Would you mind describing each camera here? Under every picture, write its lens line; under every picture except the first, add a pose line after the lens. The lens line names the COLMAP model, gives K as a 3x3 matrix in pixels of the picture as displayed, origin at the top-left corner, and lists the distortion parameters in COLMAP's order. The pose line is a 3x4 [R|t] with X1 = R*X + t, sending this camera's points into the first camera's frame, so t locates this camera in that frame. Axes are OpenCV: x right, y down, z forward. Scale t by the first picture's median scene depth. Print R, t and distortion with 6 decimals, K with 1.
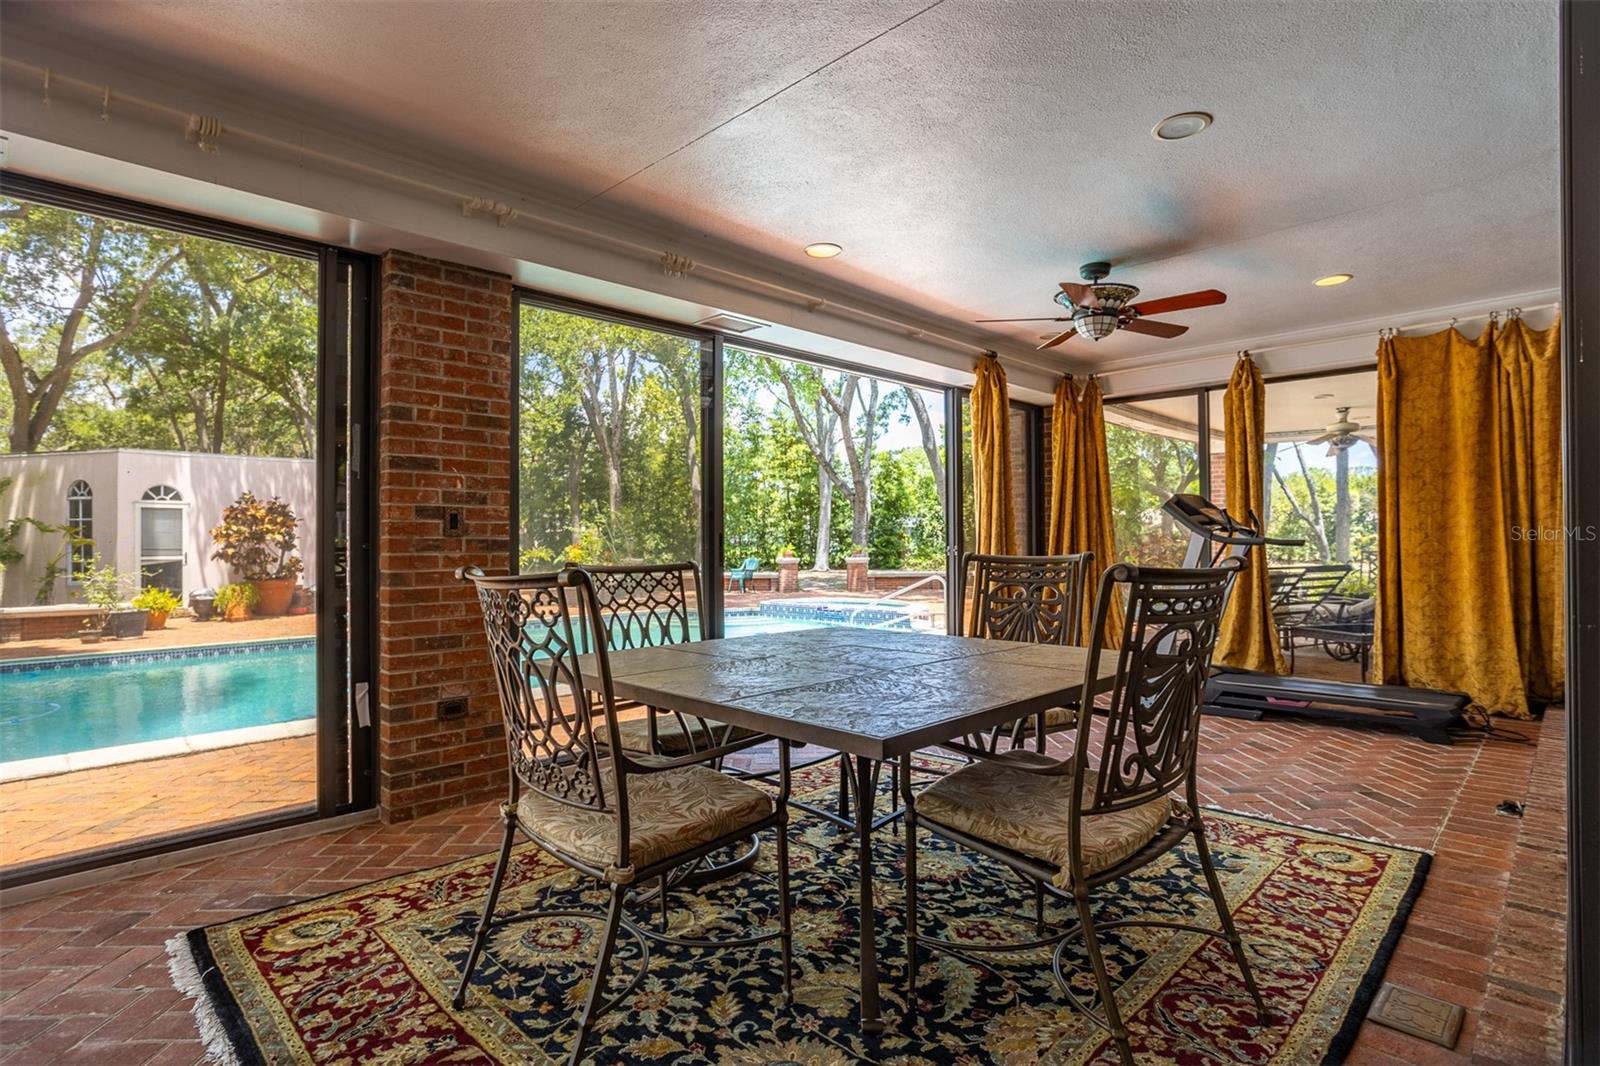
lens RADIAL K [[830.3, 0, 800.7], [0, 830.3, 521.3], [0, 0, 1]] dist [-0.031153, 0.005368]
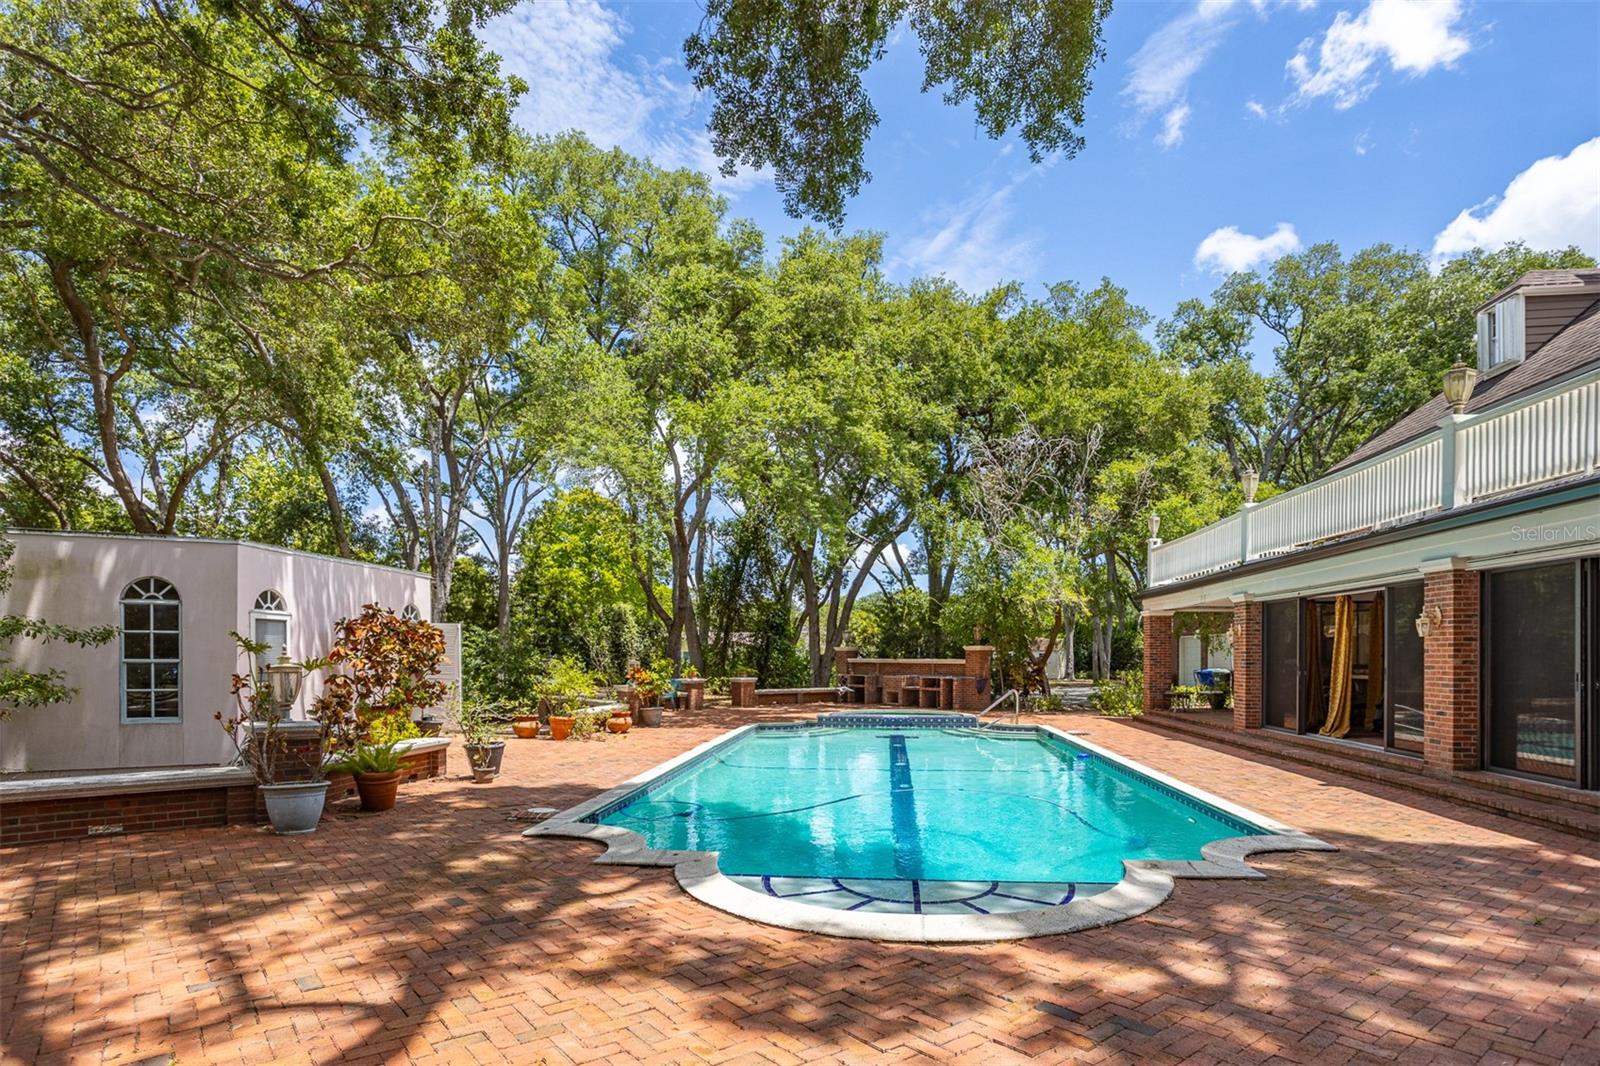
lens RADIAL K [[852.4, 0, 809.9], [0, 852.4, 646.5], [0, 0, 1]] dist [-0.042772, 0.013104]
pose [[0.767067, 0.017526, 0.641327, -2.453722], [-0.024943, 0.999686, 0.002513, -0.015484], [-0.641082, -0.017924, 0.767263, 0.169282]]
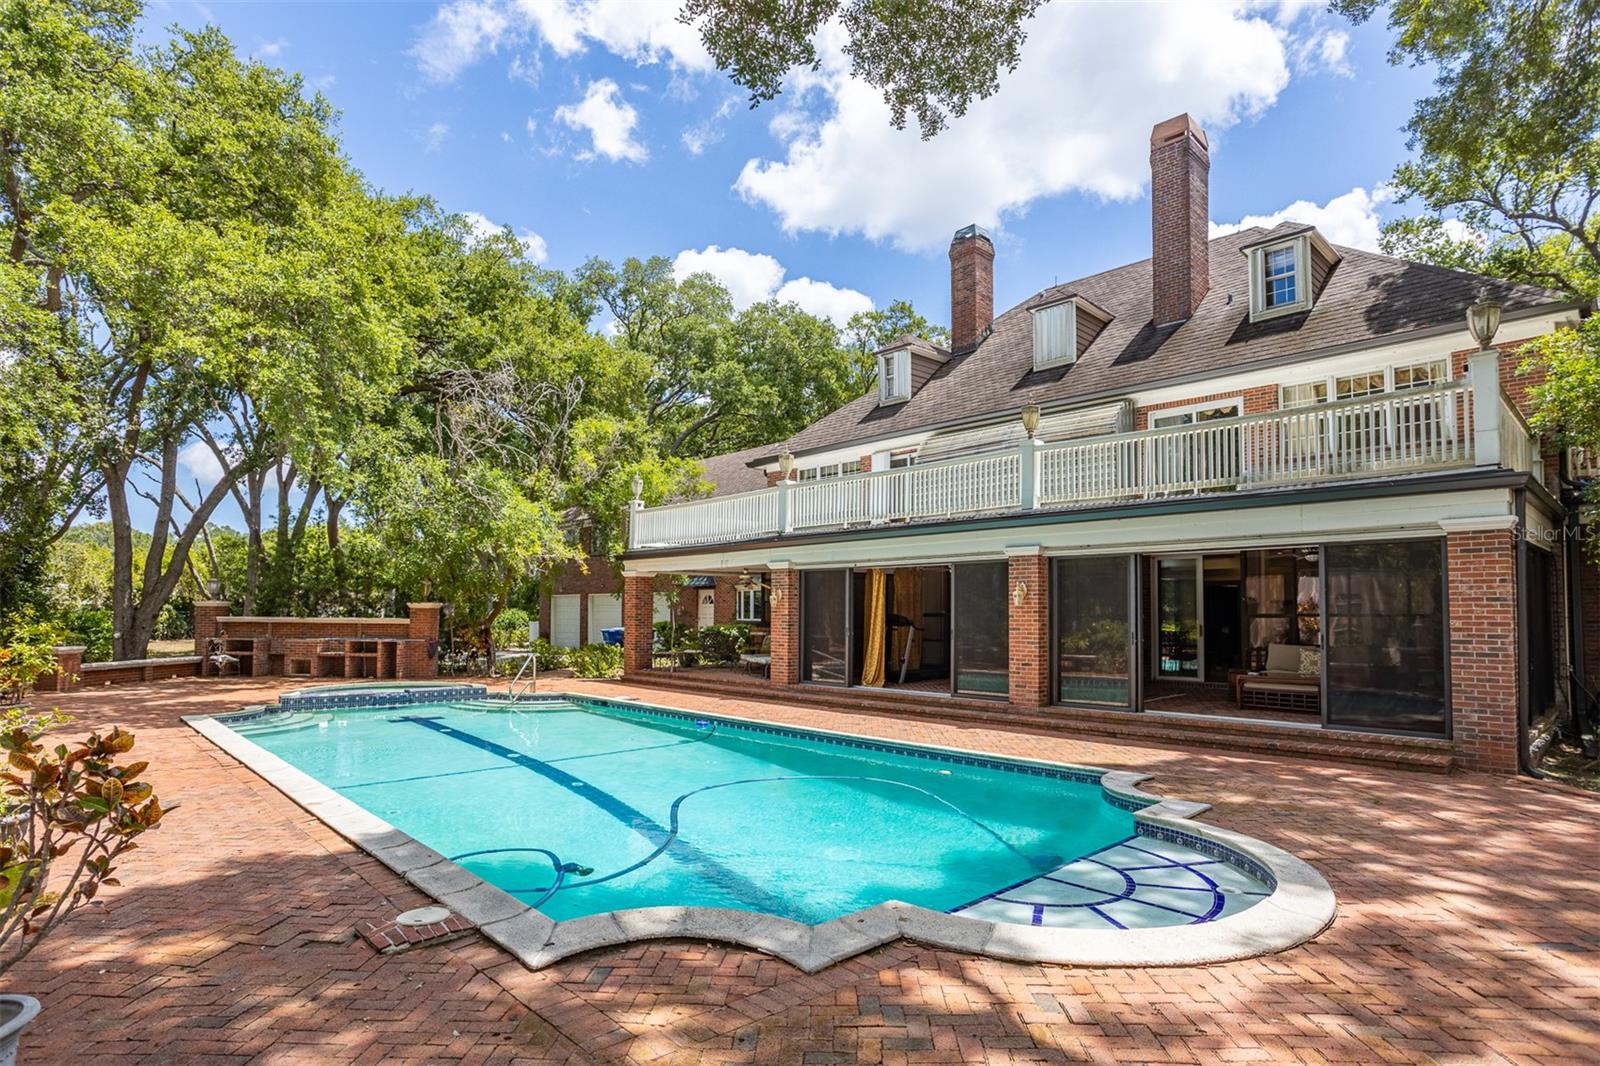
lens RADIAL K [[852.4, 0, 782.4], [0, 852.4, 563.6], [0, 0, 1]] dist [-0.042772, 0.013104]
pose [[0.025314, 0.068327, 0.997342, -2.677697], [-0.031612, 0.997217, -0.067516, -0.000049], [-0.999180, -0.029818, 0.027403, 1.296434]]
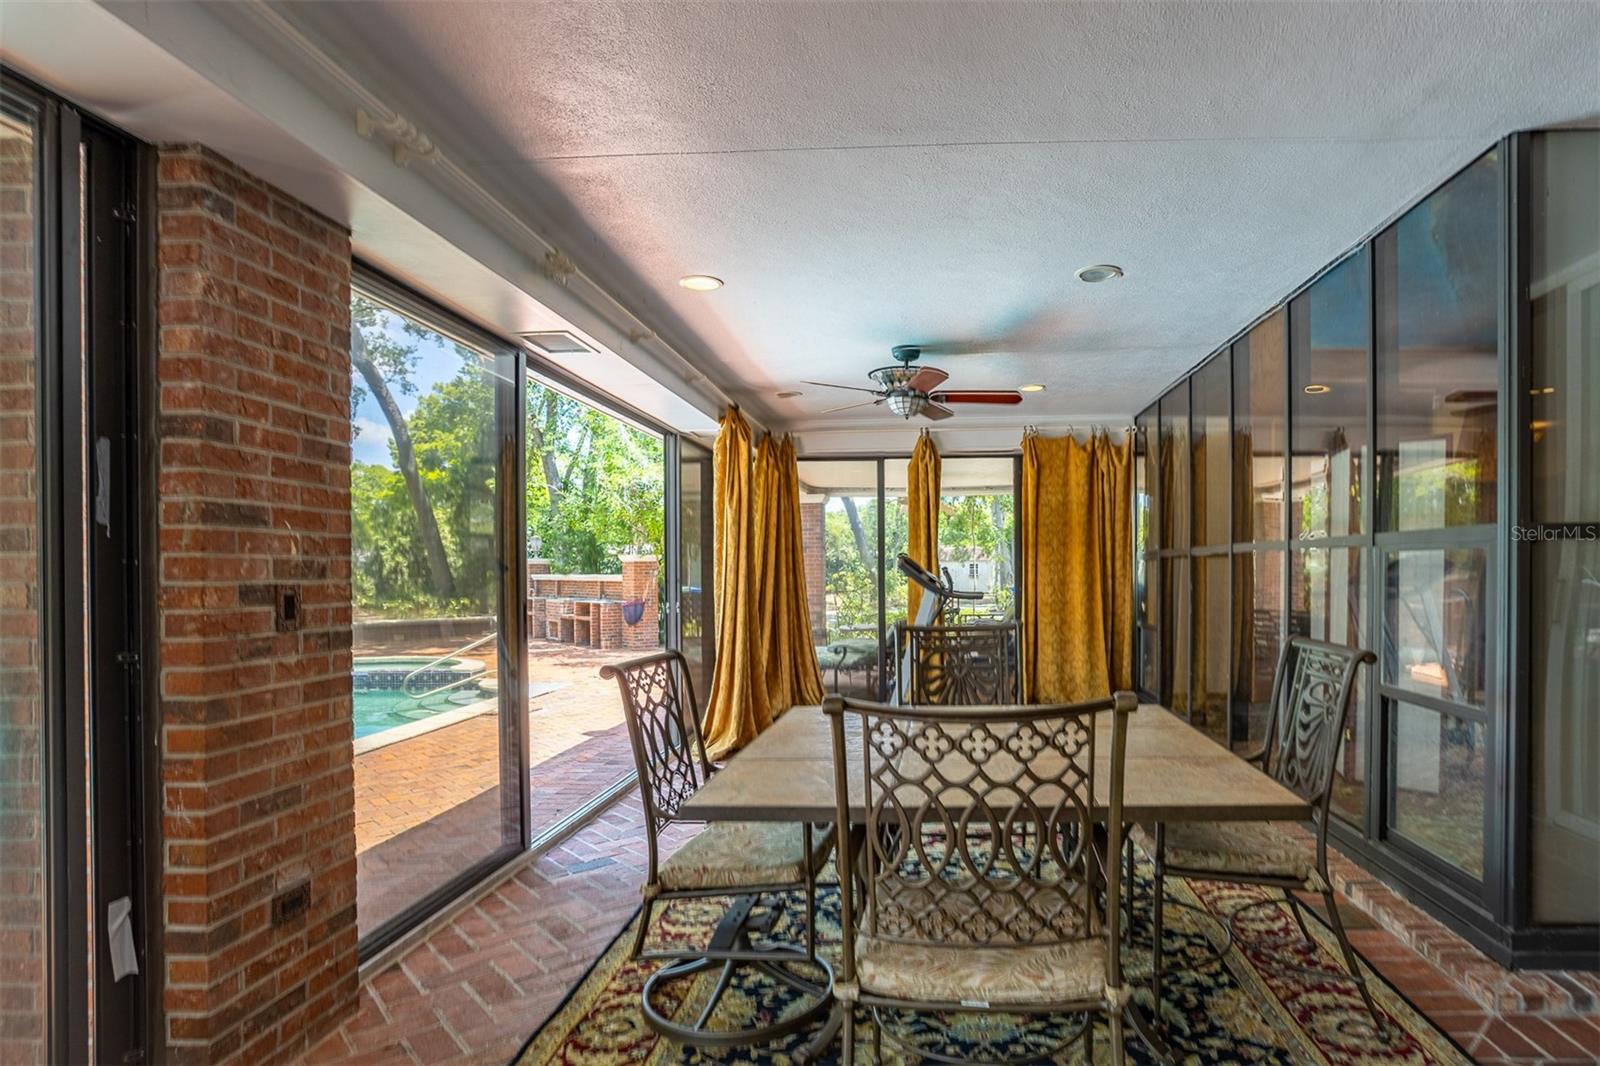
lens RADIAL K [[852.4, 0, 912.6], [0, 852.4, 572.2], [0, 0, 1]] dist [-0.042772, 0.013104]
pose [[0.726336, -0.002571, 0.687334, -0.353730], [-0.012538, 0.999777, 0.016989, -0.029976], [-0.687225, -0.020958, 0.726142, 0.146372]]
